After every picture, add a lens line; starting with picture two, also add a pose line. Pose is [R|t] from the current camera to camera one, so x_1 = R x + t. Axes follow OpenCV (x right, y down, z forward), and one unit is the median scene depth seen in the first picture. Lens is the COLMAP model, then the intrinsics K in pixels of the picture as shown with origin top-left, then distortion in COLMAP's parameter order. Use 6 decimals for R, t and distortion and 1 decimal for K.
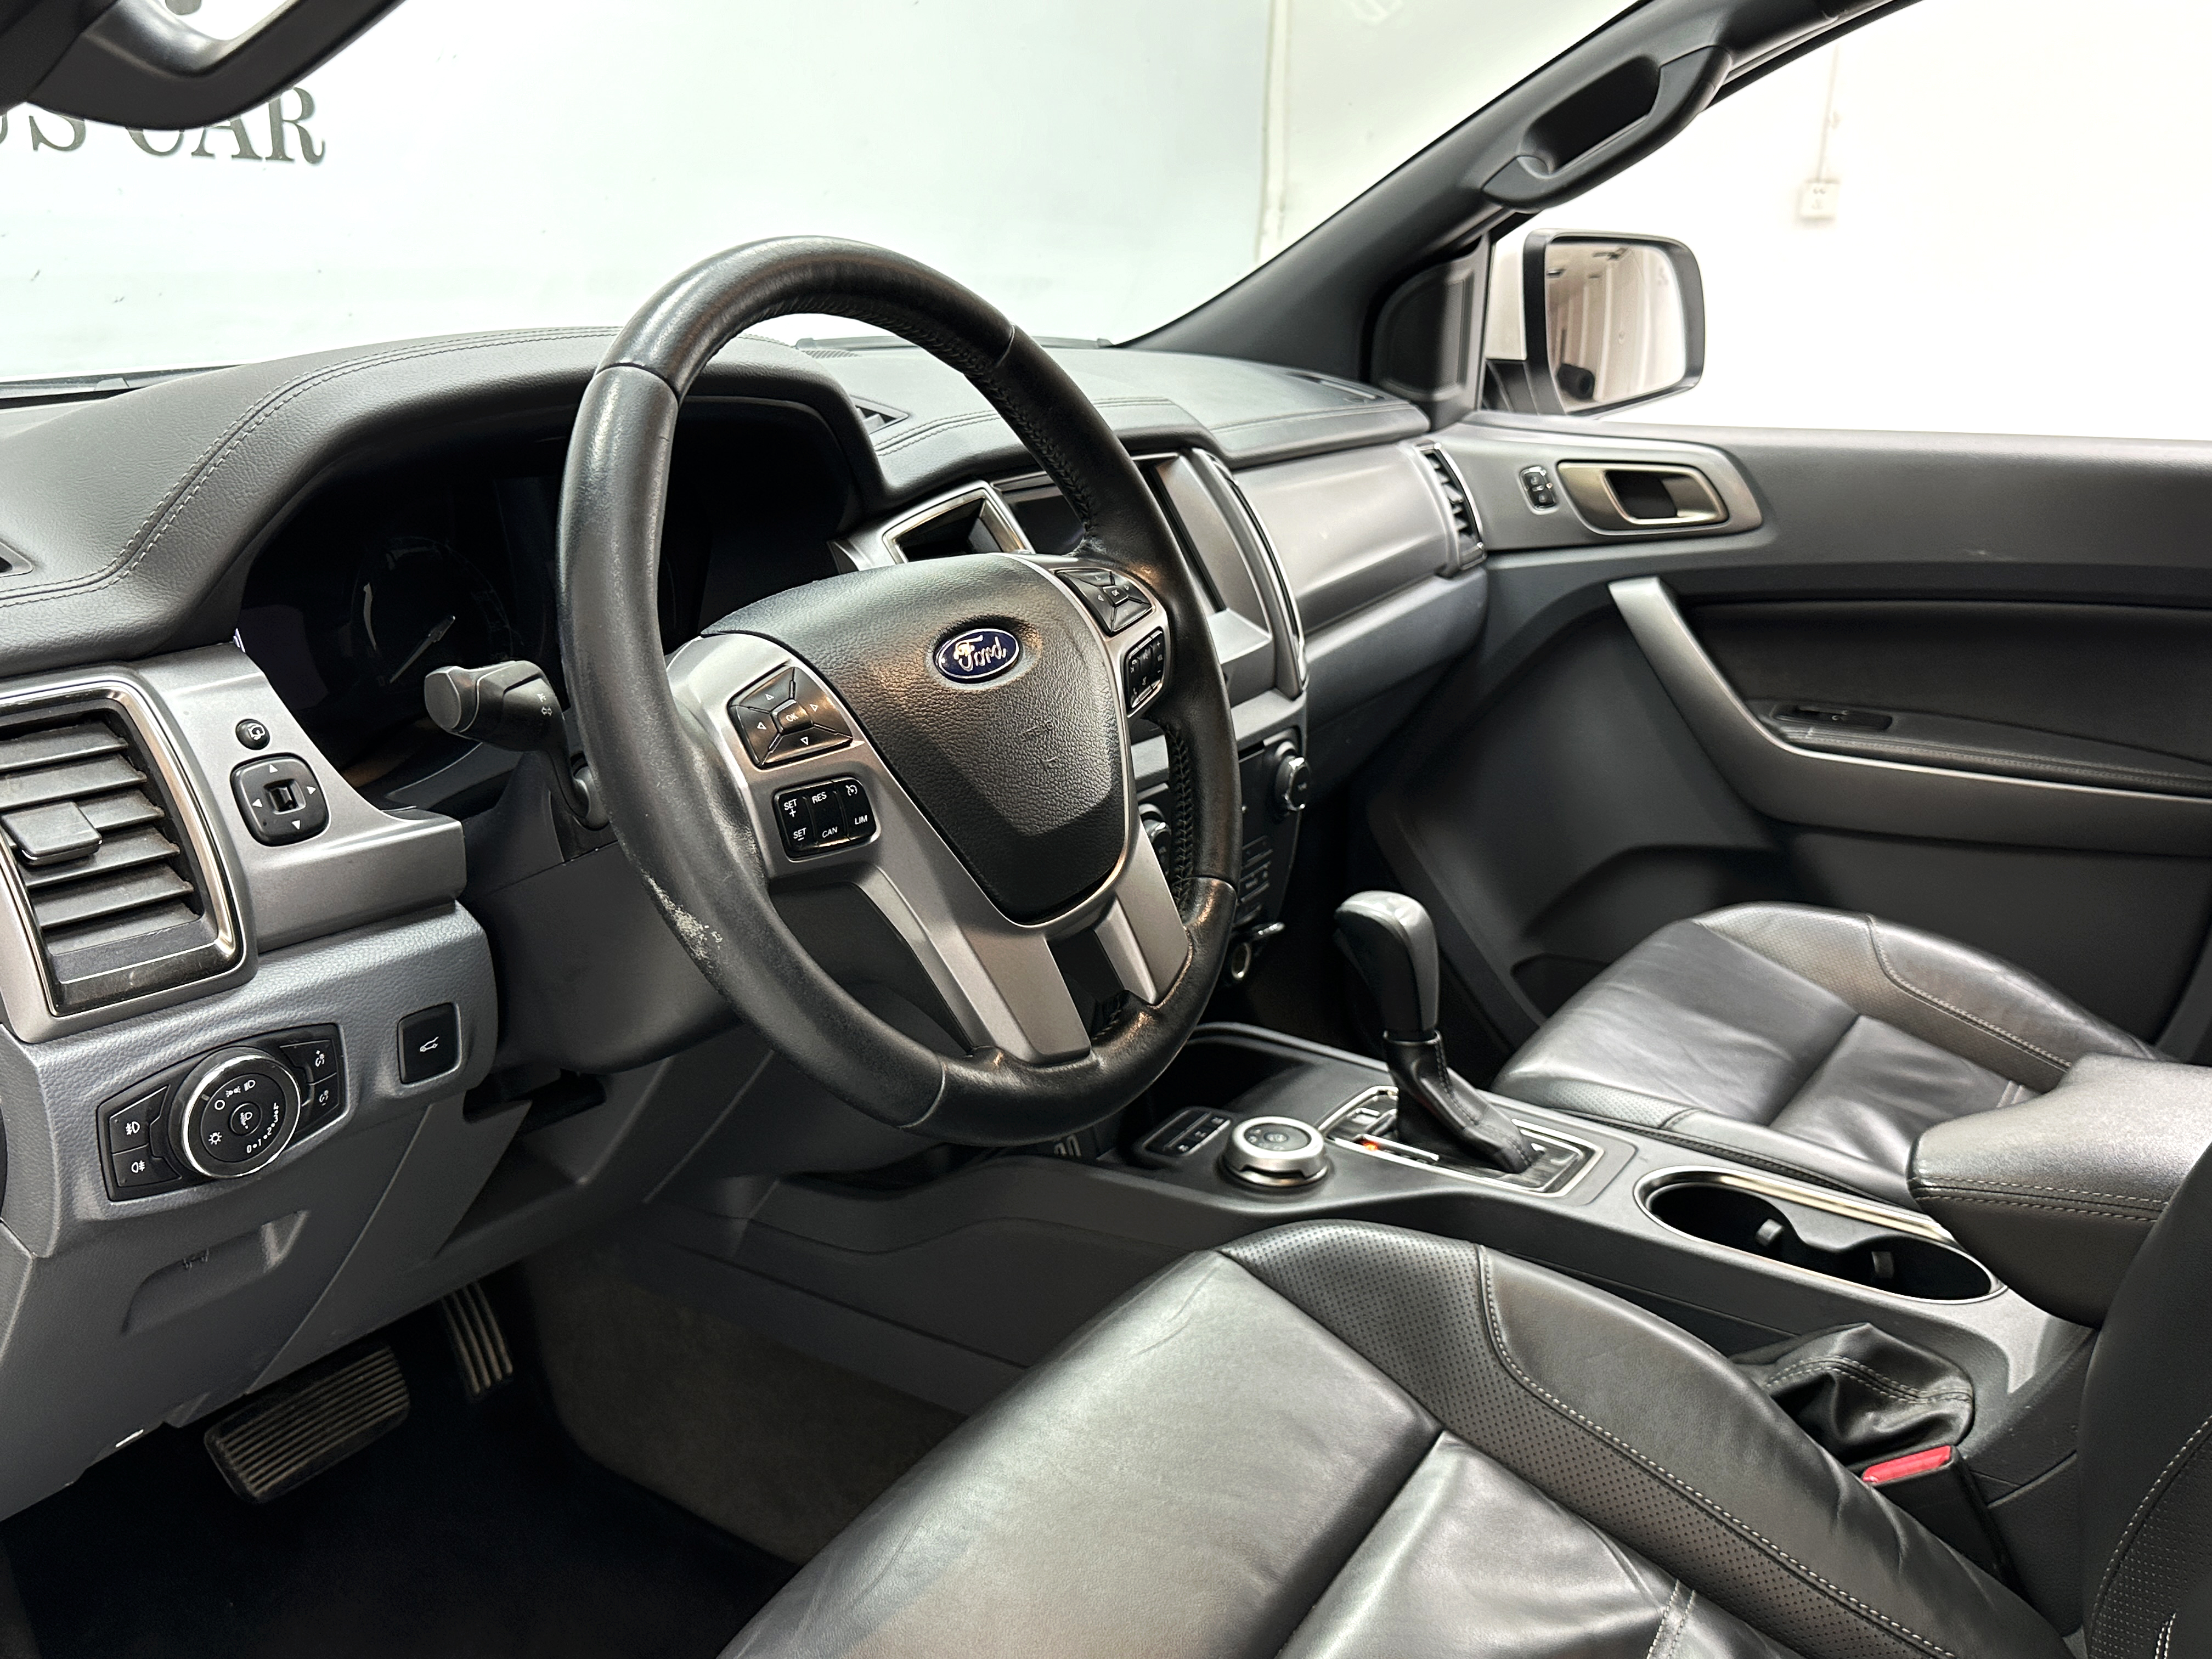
lens RADIAL K [[1990.1, 0, 1105.6], [0, 1990.1, 826.5], [0, 0, 1]] dist [0.012016, -0.009610]
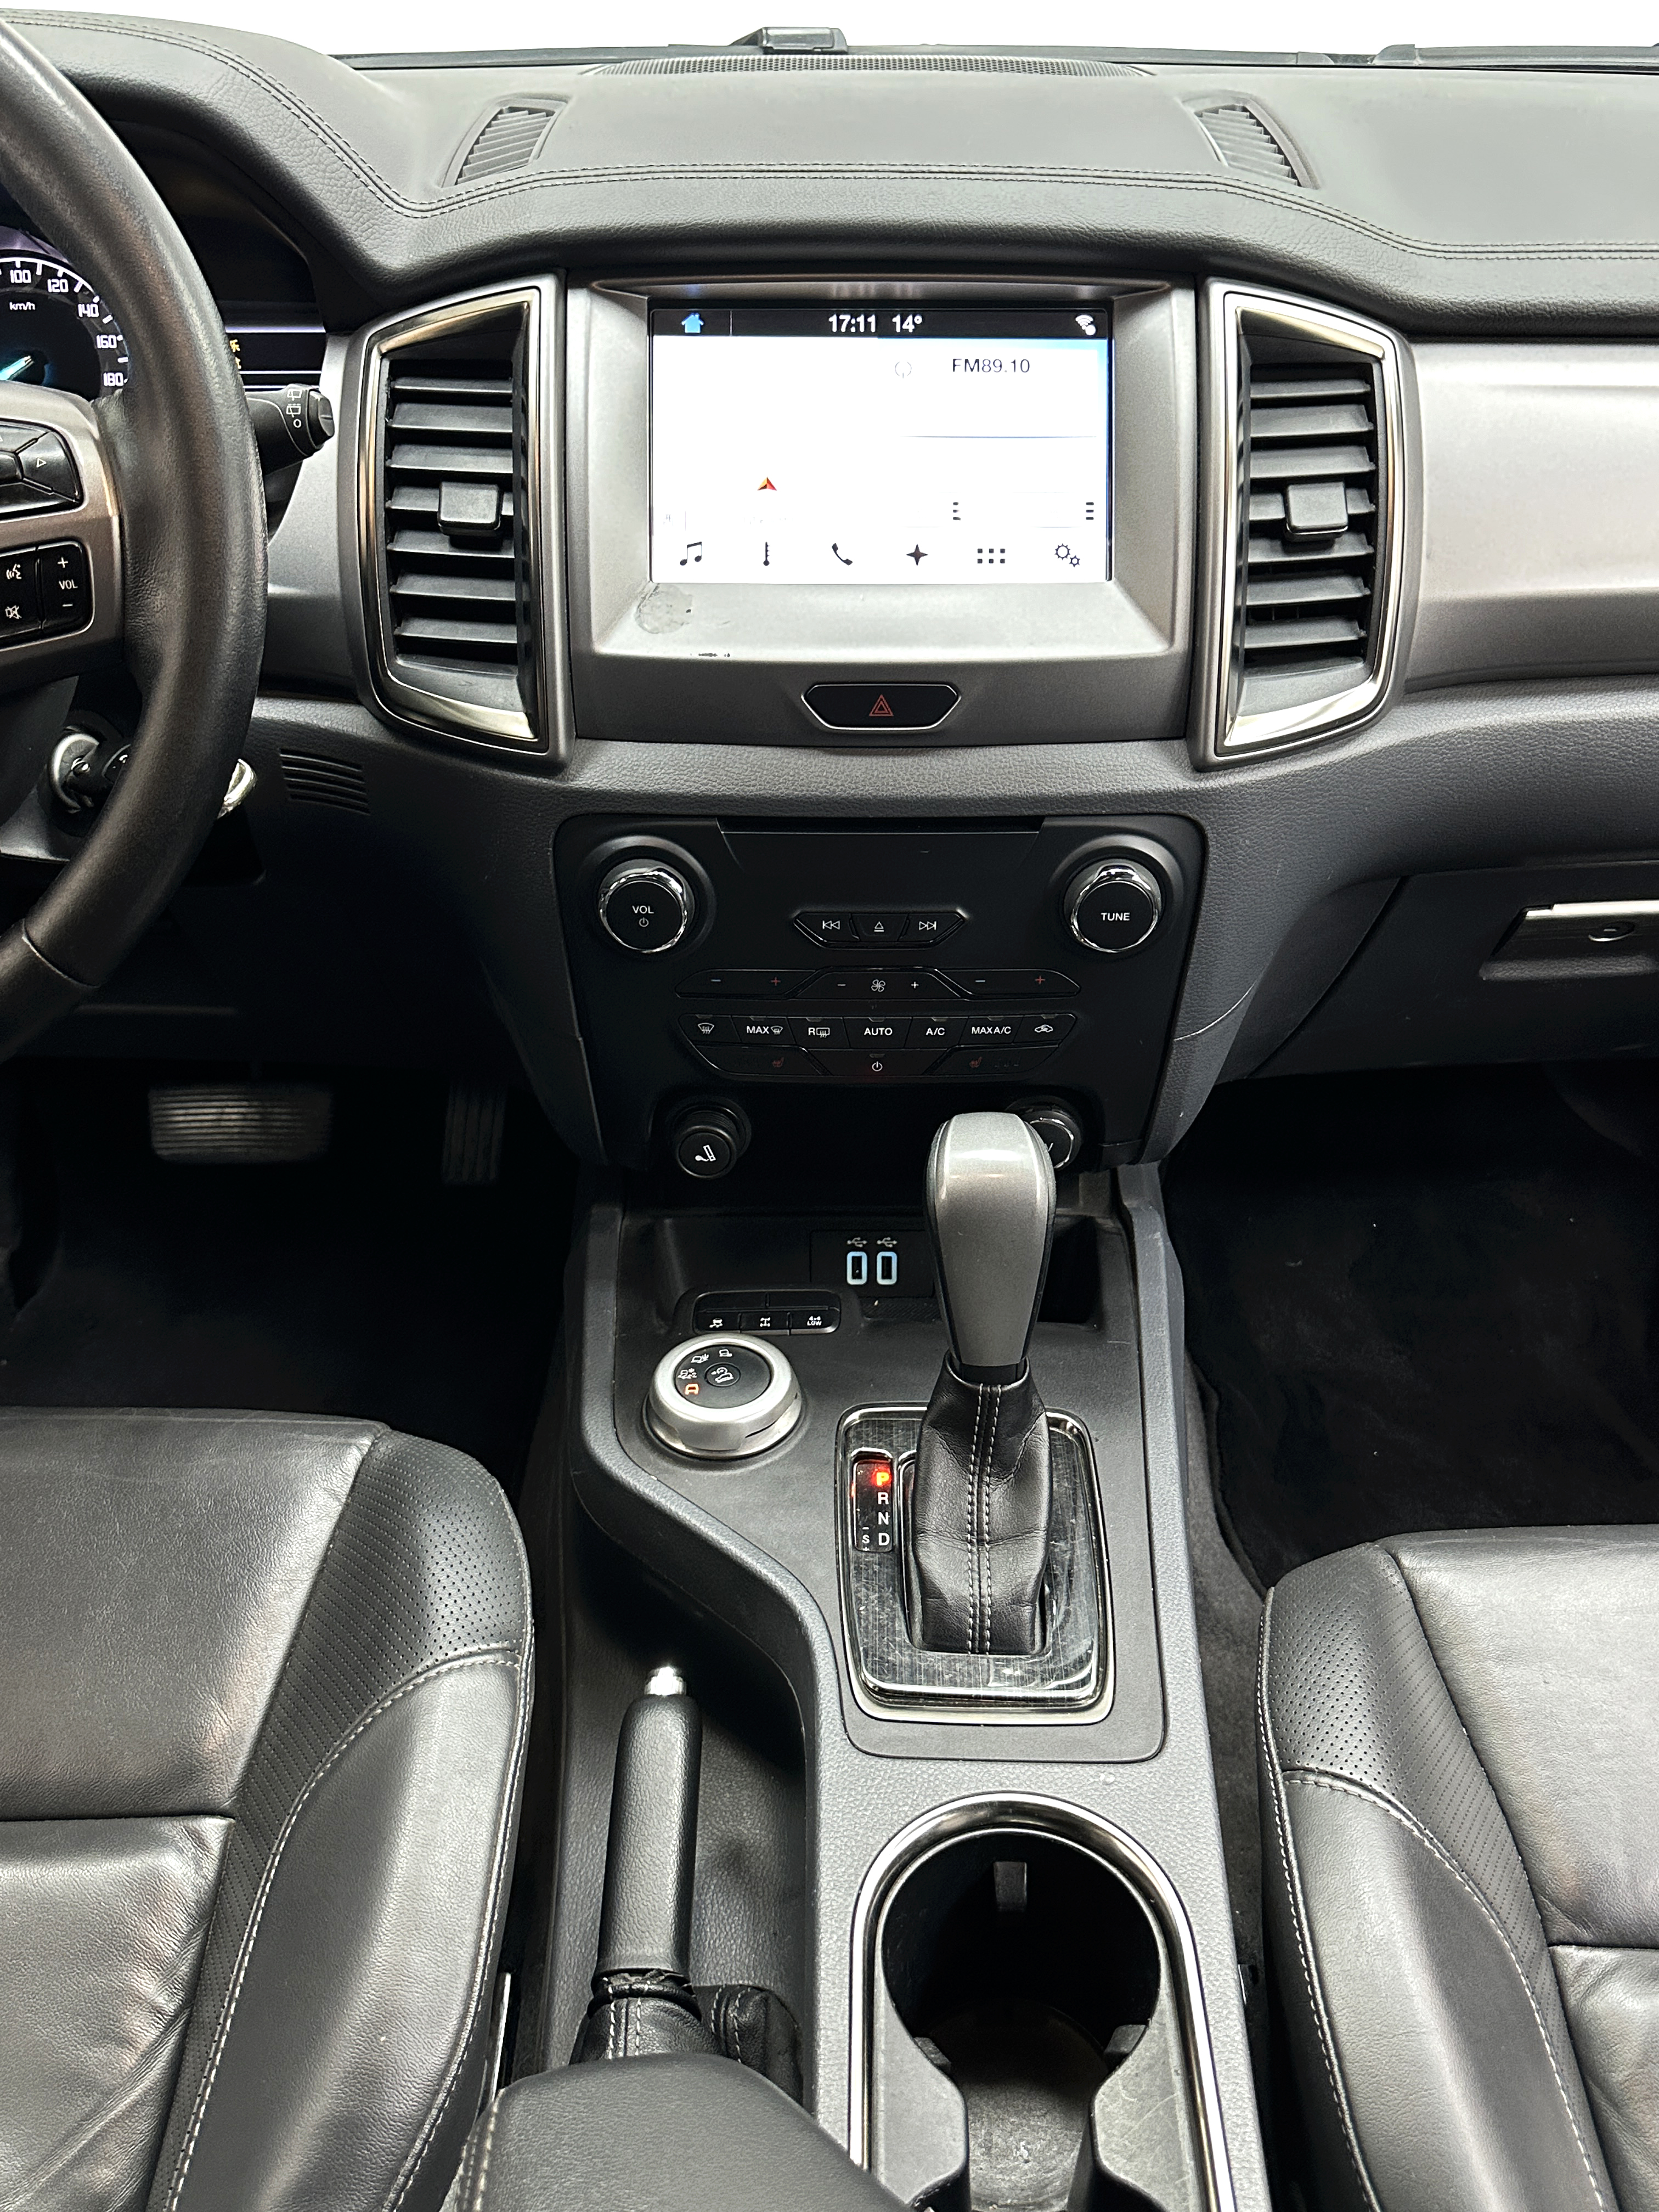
lens RADIAL K [[1931.4, 0, 817.5], [0, 1931.4, 1126.8], [0, 0, 1]] dist [0.079581, -0.123307]
pose [[0.515656, 0.447407, -0.730703, 0.379662], [-0.228639, 0.893761, 0.385896, -0.125696], [0.825726, -0.031923, 0.563168, 0.454977]]
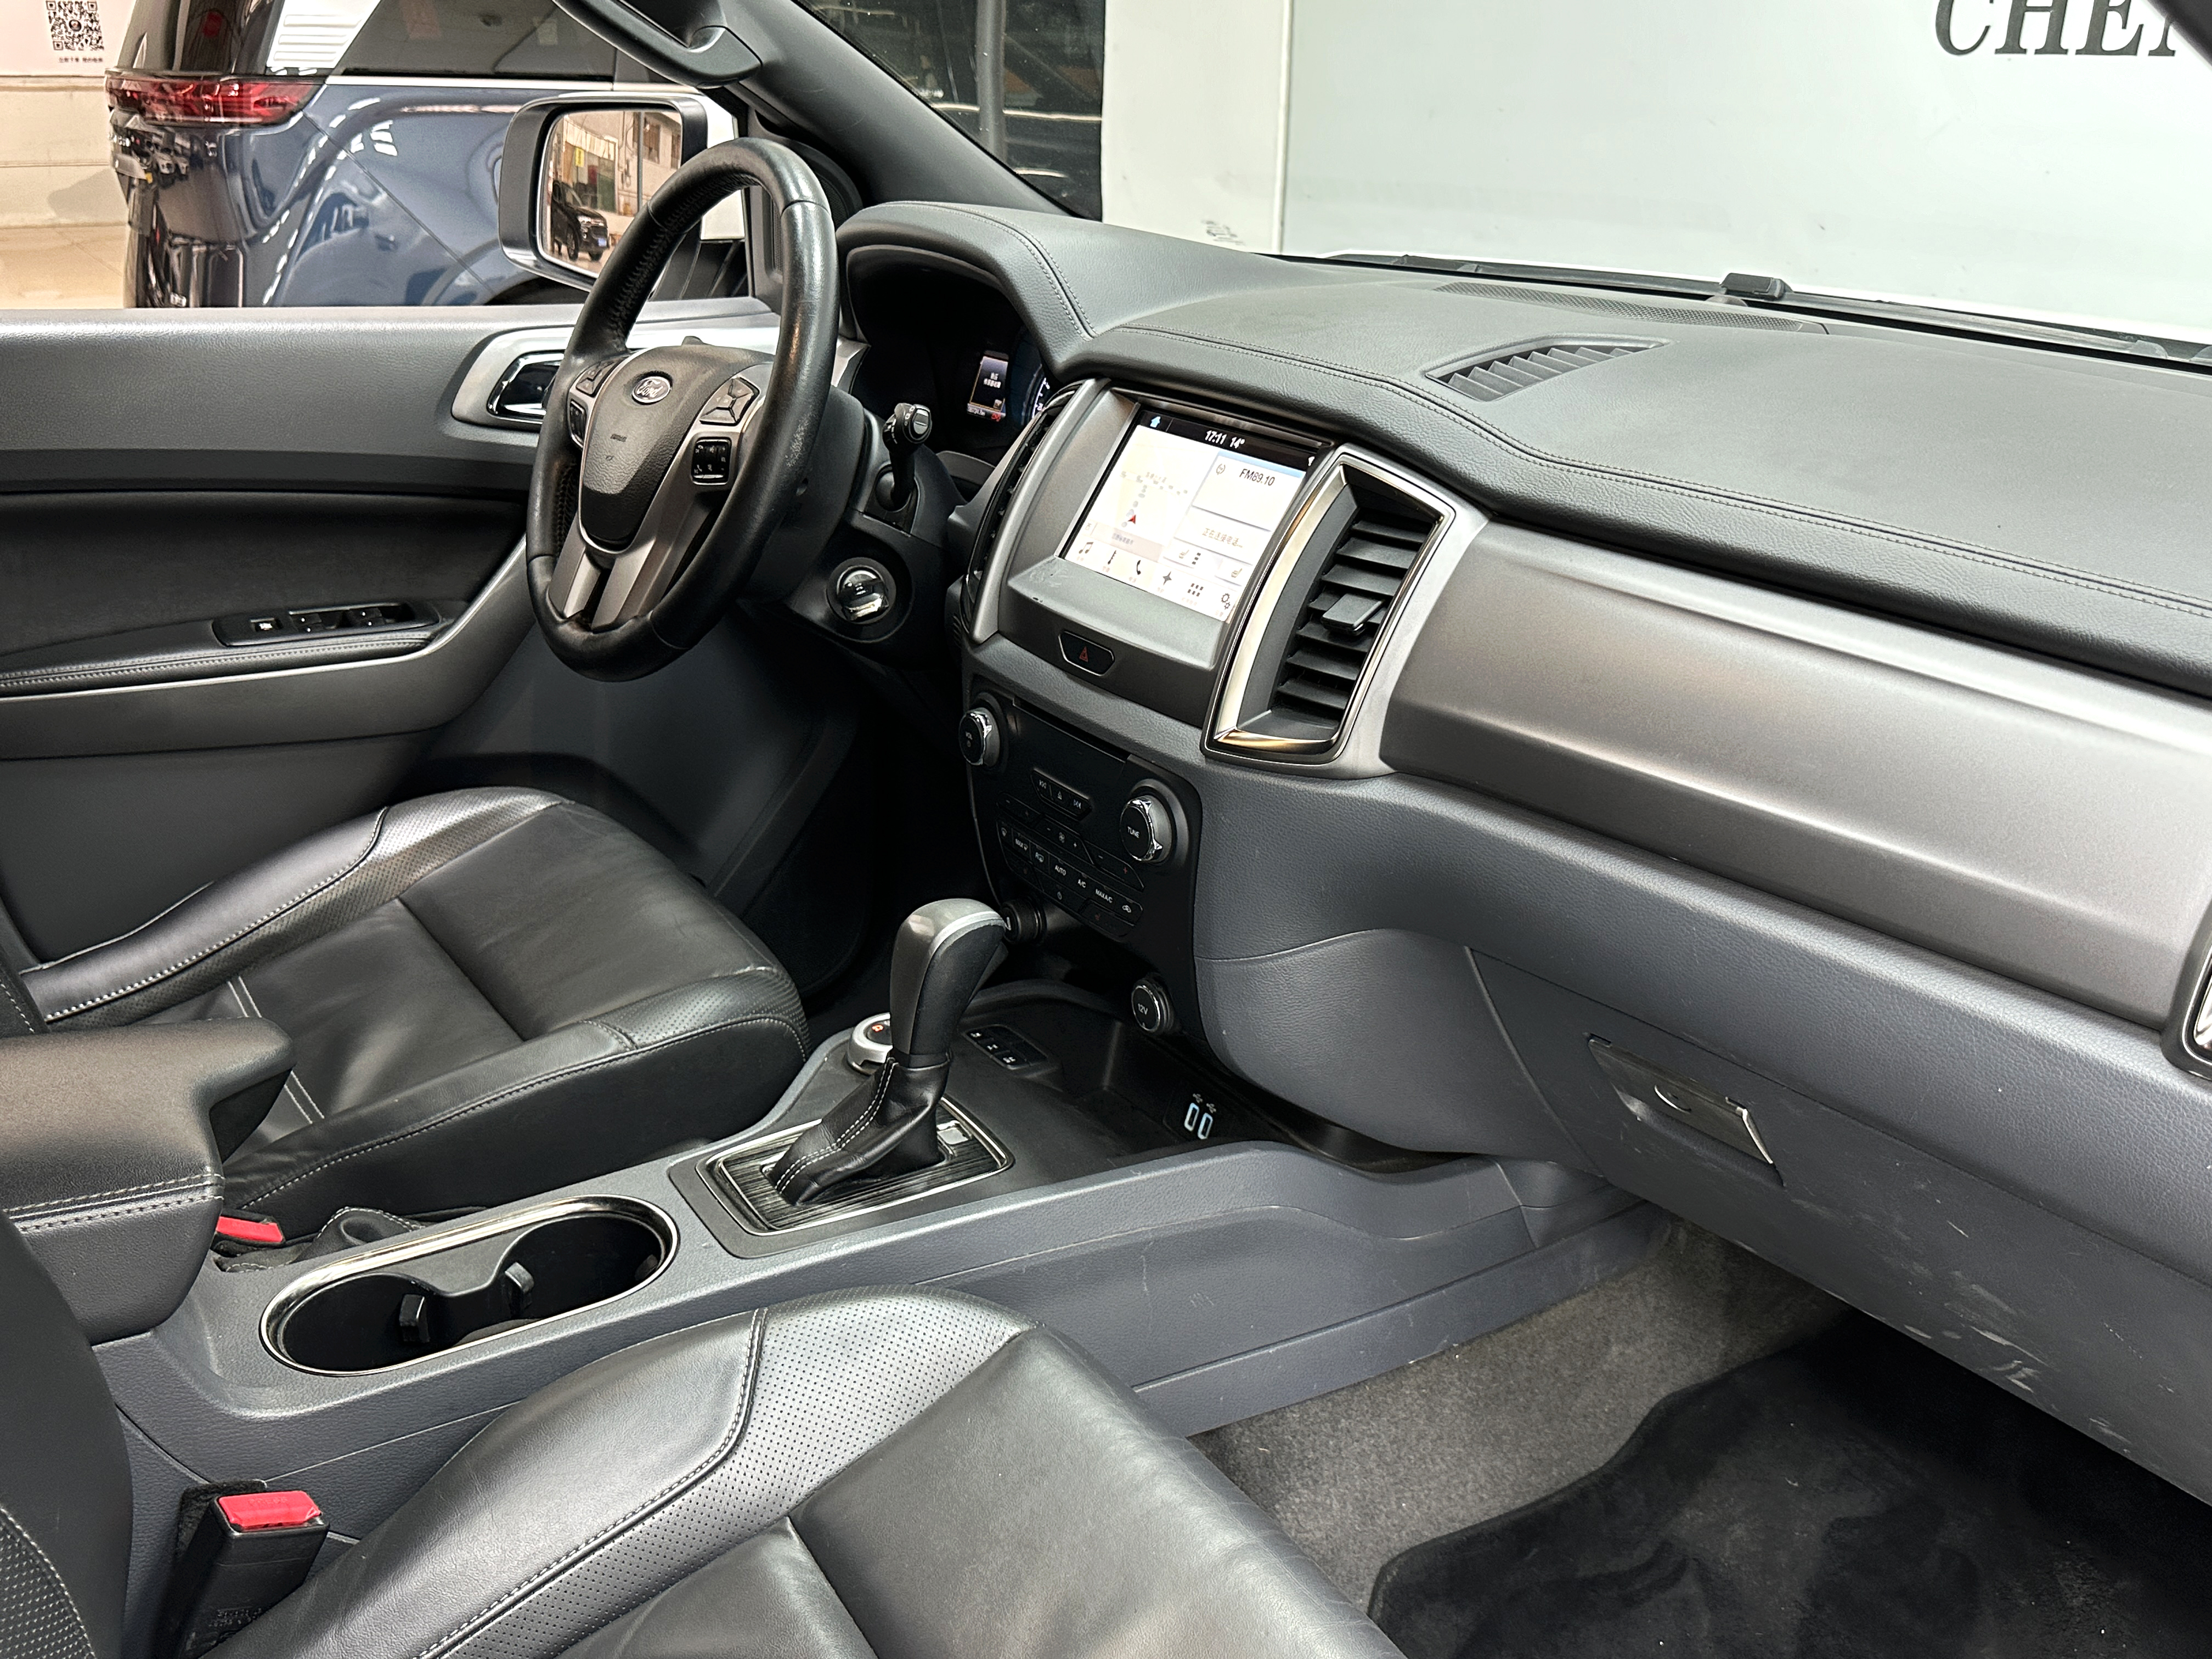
lens RADIAL K [[1931.4, 0, 1114.9], [0, 1931.4, 820.0], [0, 0, 1]] dist [0.079581, -0.123307]
pose [[-0.415008, 0.298415, -0.859487, 0.609851], [-0.288836, 0.852598, 0.435489, -0.286877], [0.862753, 0.428982, -0.267642, 0.914681]]
